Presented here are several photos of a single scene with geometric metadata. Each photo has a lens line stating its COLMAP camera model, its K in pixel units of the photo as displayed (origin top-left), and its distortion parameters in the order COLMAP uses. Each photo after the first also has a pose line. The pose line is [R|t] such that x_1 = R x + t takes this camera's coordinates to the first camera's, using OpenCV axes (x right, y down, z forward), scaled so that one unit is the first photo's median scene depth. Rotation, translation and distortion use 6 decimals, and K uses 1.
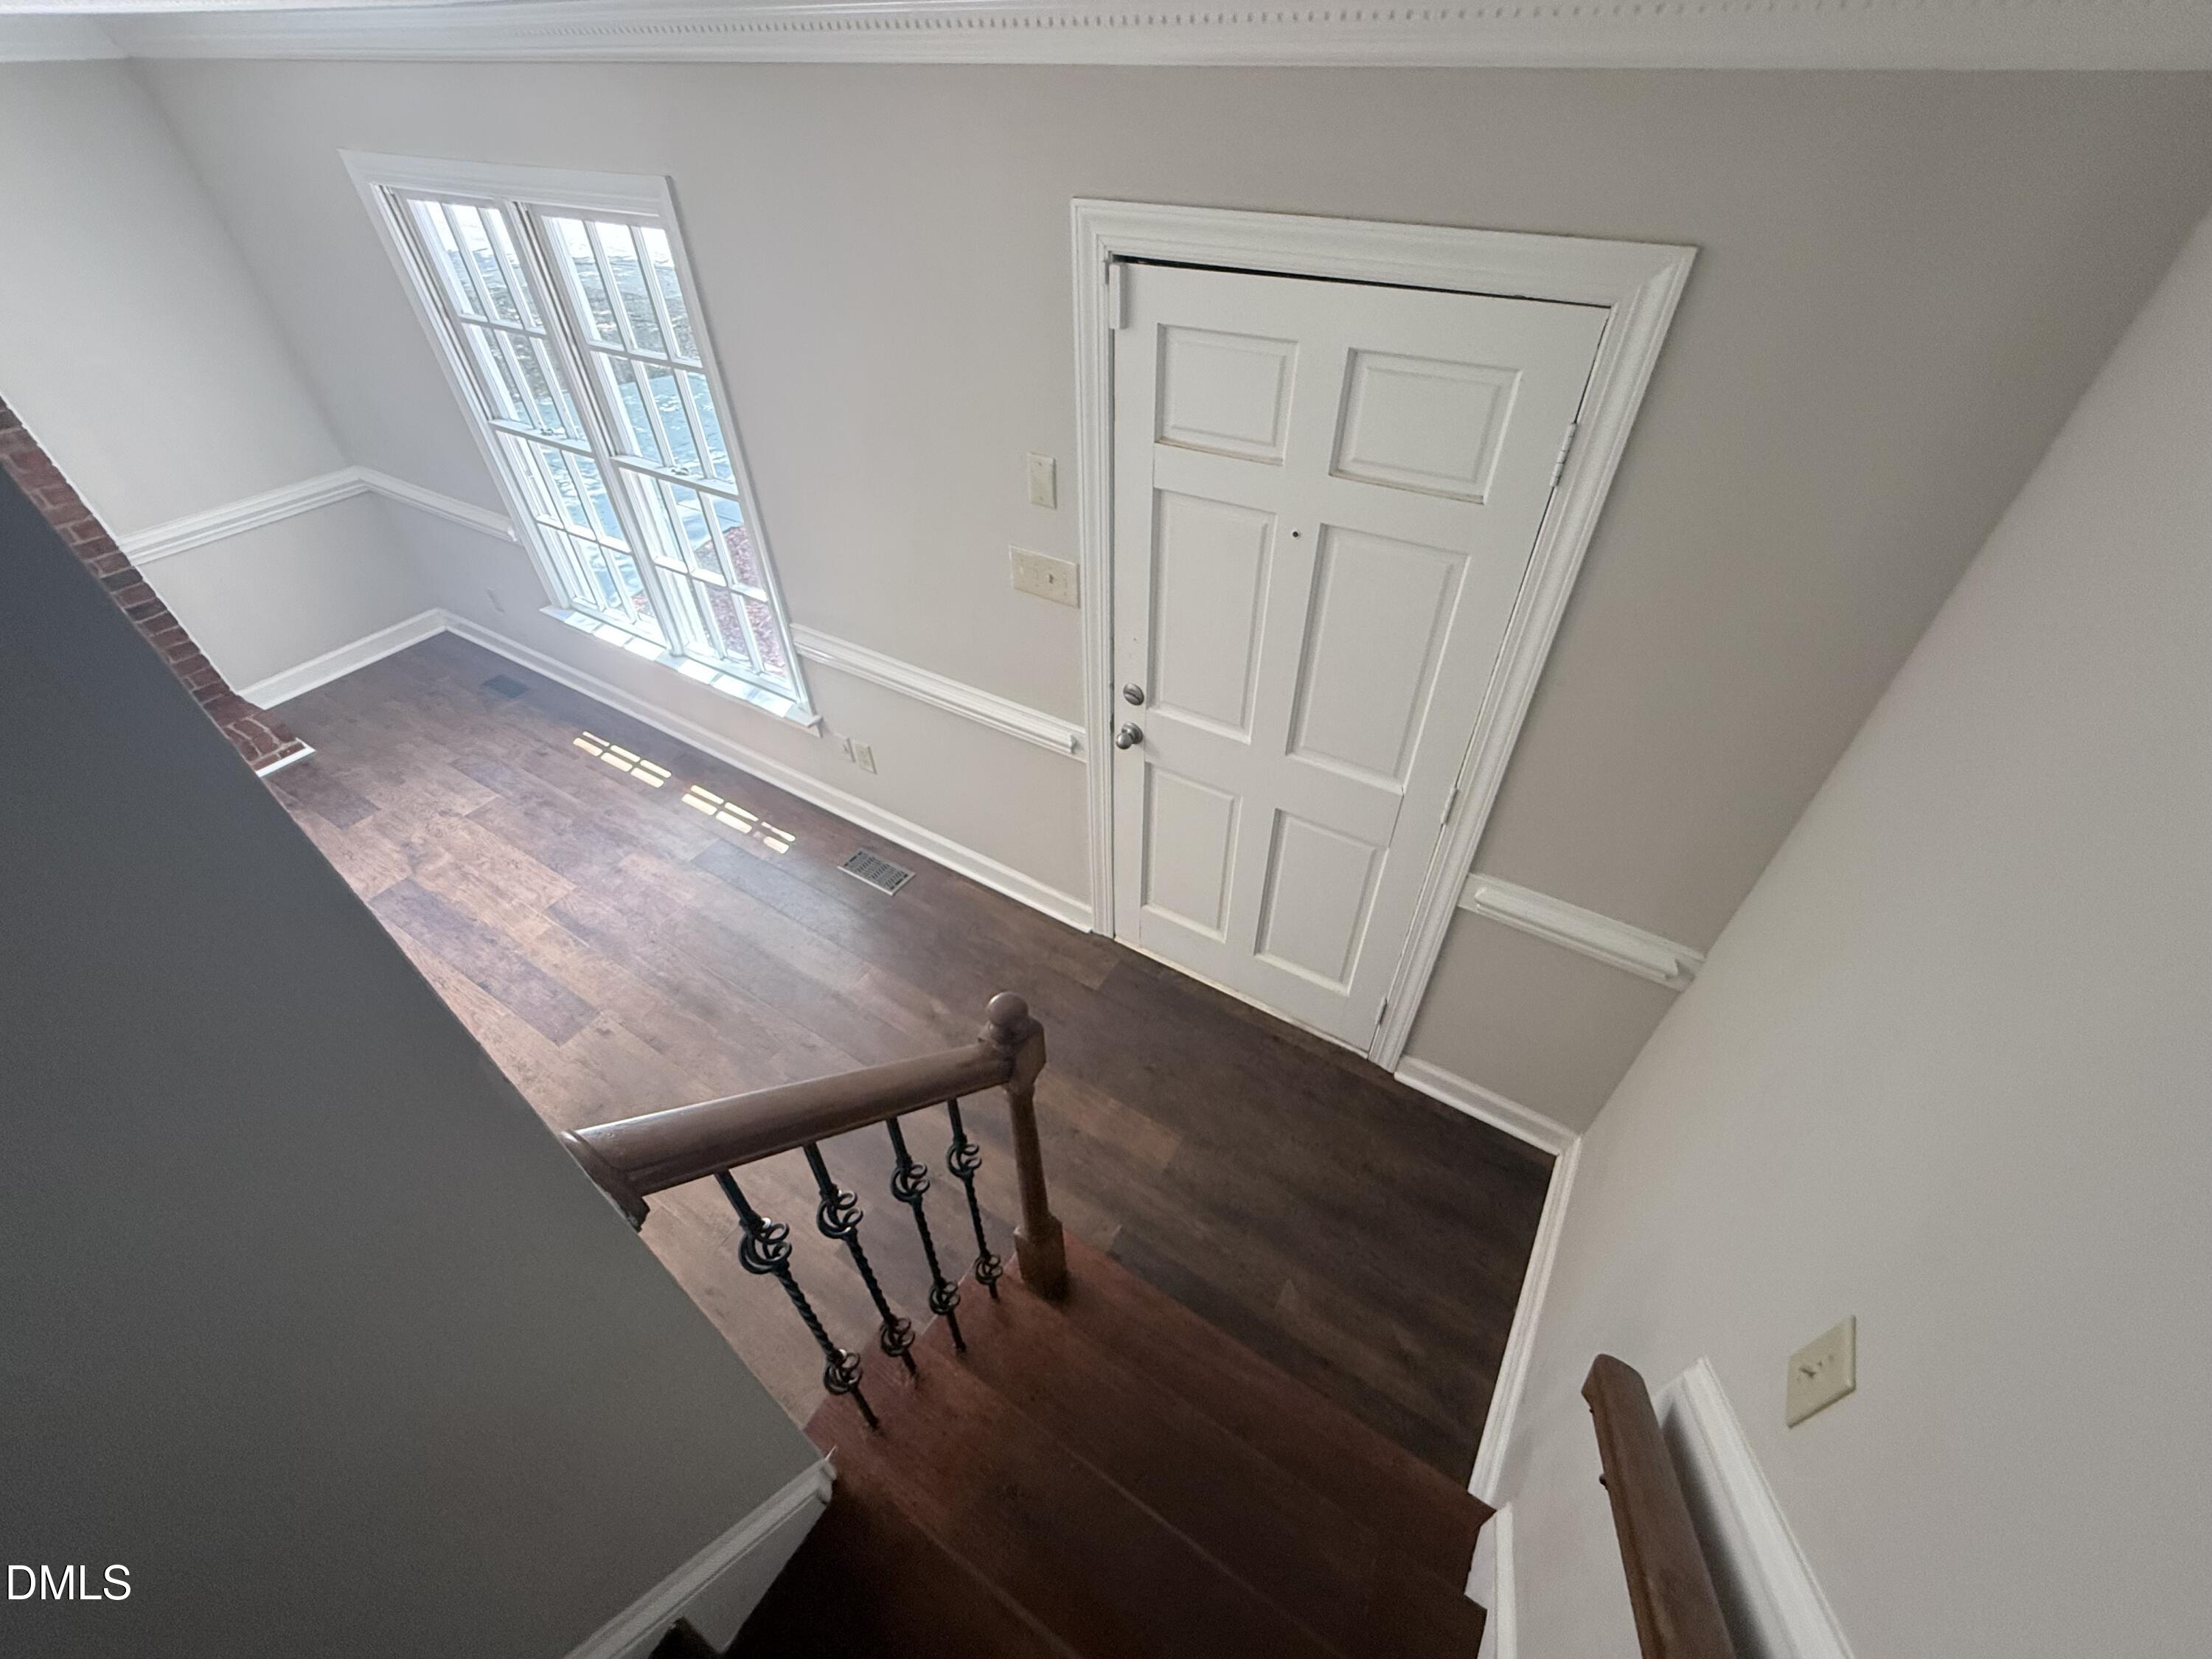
lens RADIAL K [[886.9, 0, 1100.5], [0, 886.9, 830.6], [0, 0, 1]] dist [-0.001855, 0.000077]
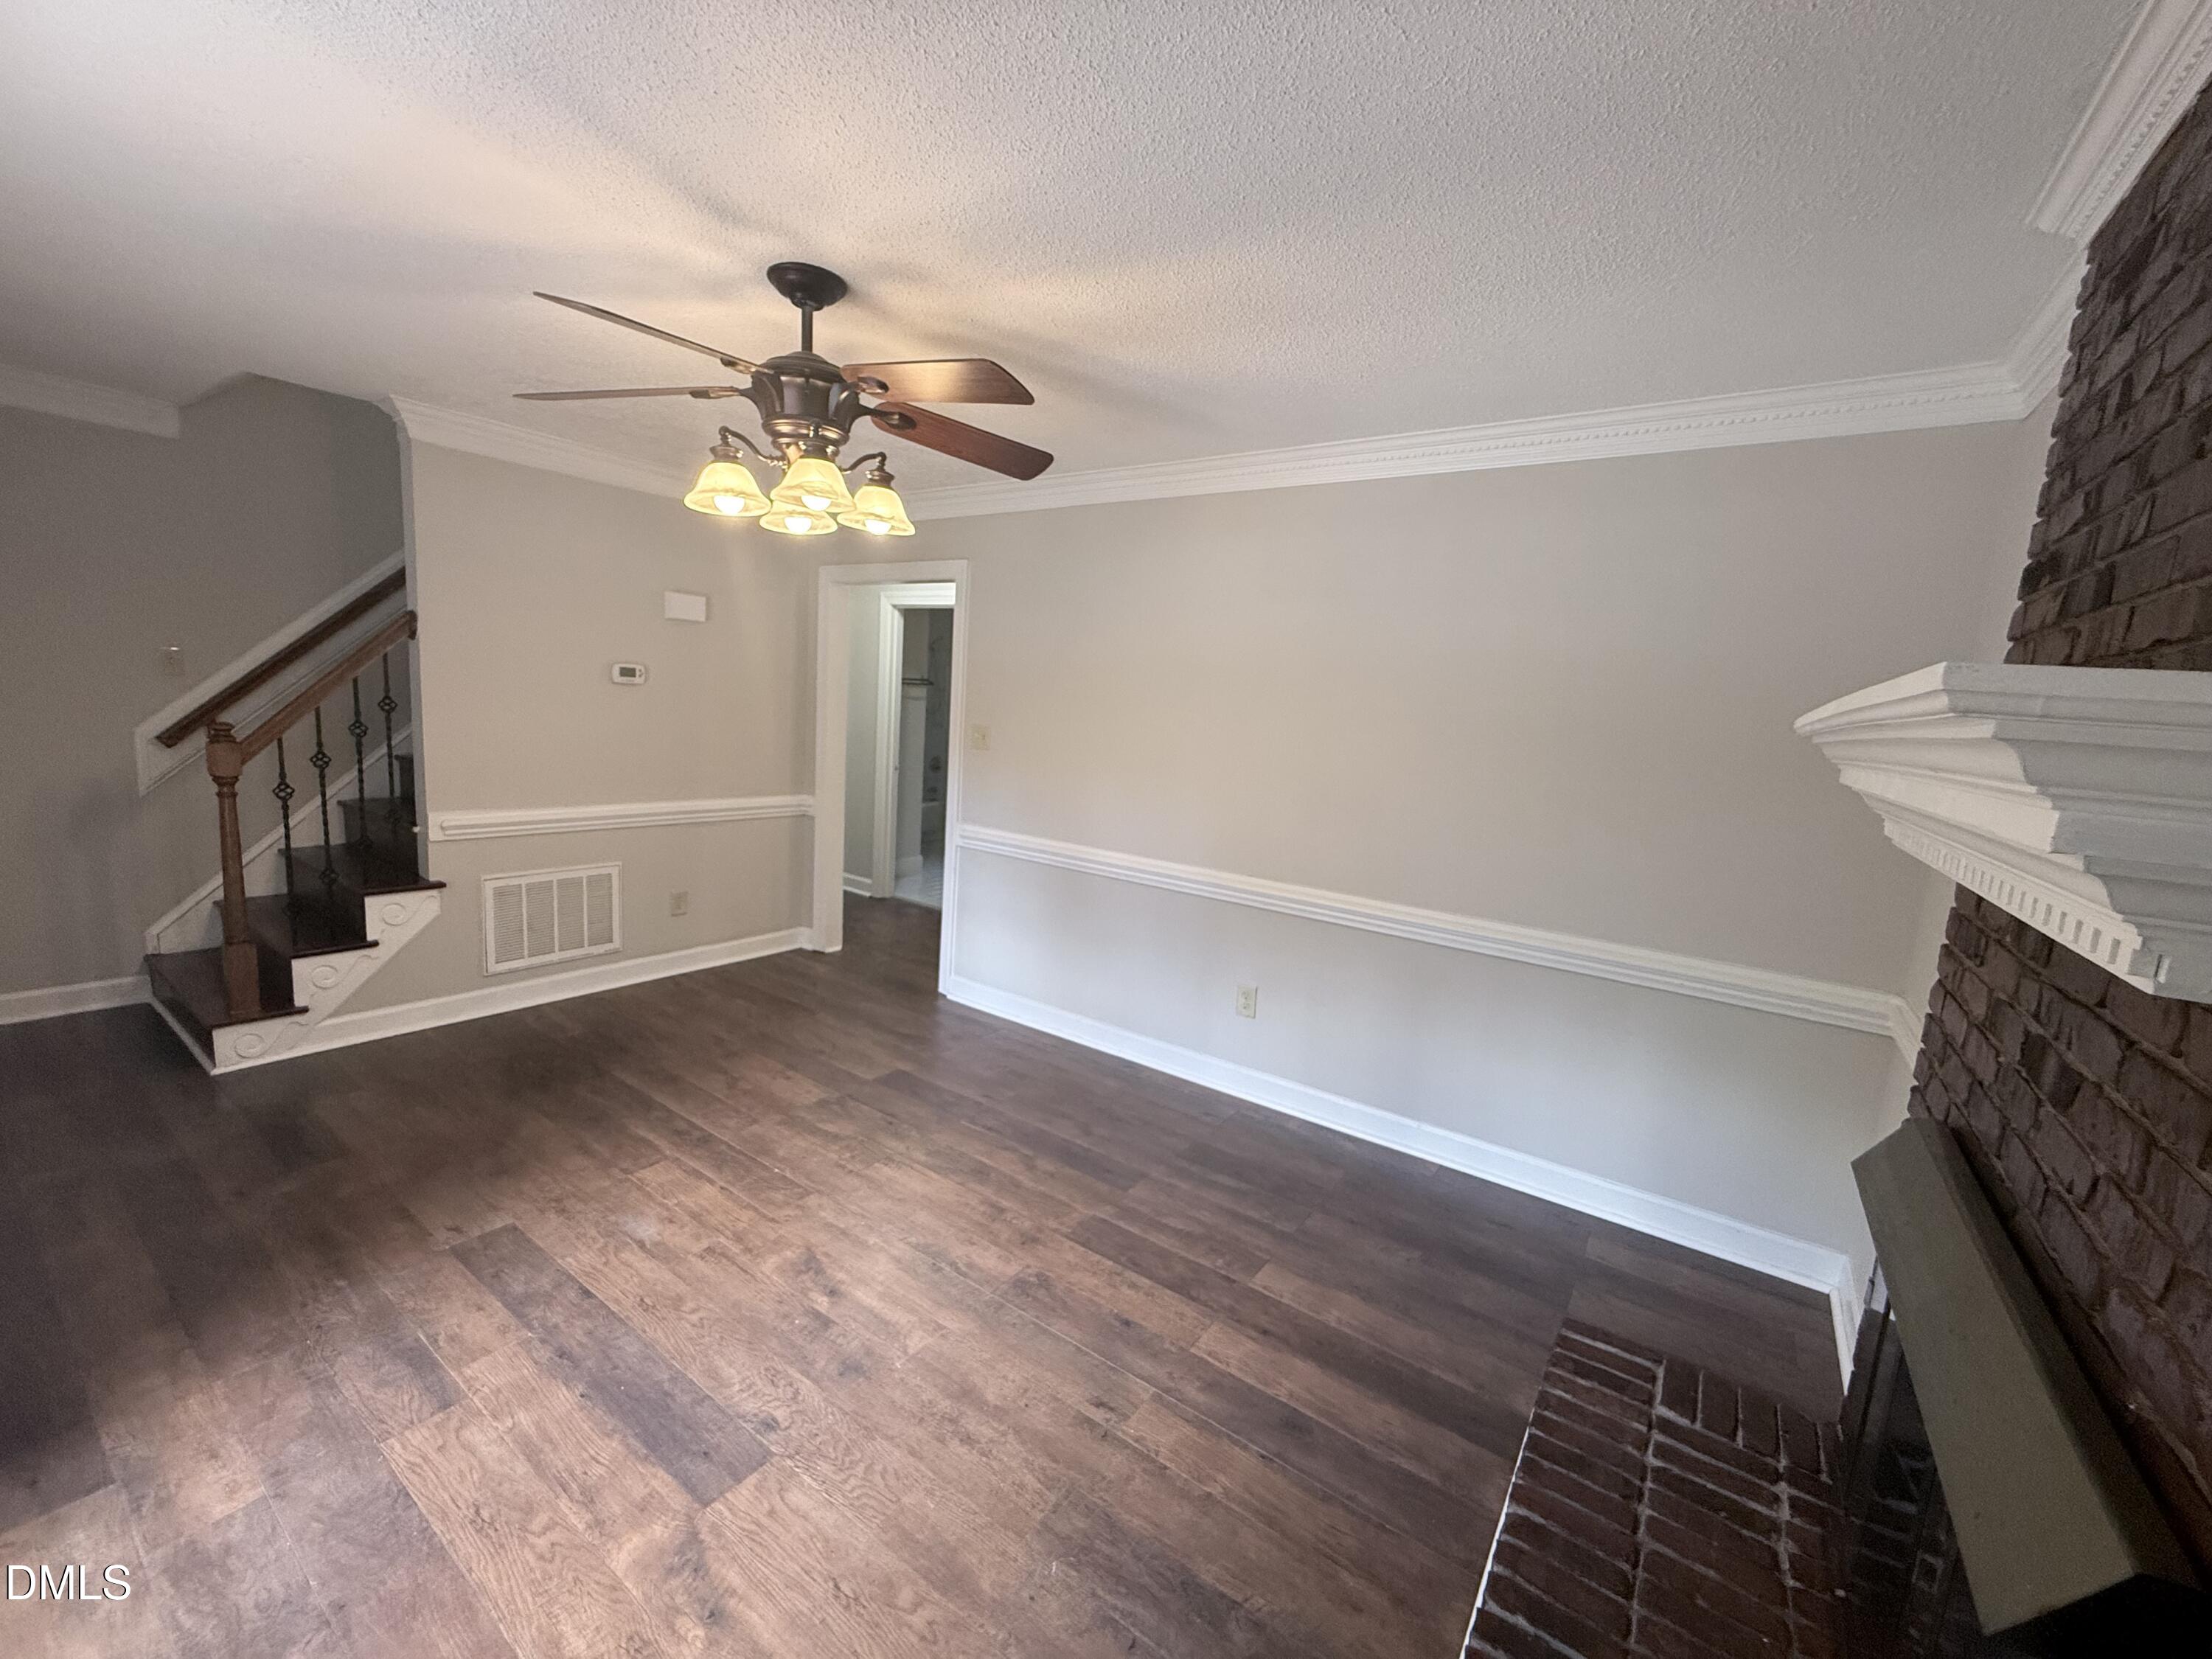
lens RADIAL K [[886.9, 0, 1100.5], [0, 886.9, 830.6], [0, 0, 1]] dist [-0.001855, 0.000077]
pose [[-0.996771, -0.063752, 0.048815, -0.964377], [-0.003082, 0.637877, 0.770132, -0.534961], [-0.080236, 0.767495, -0.636014, 0.973717]]
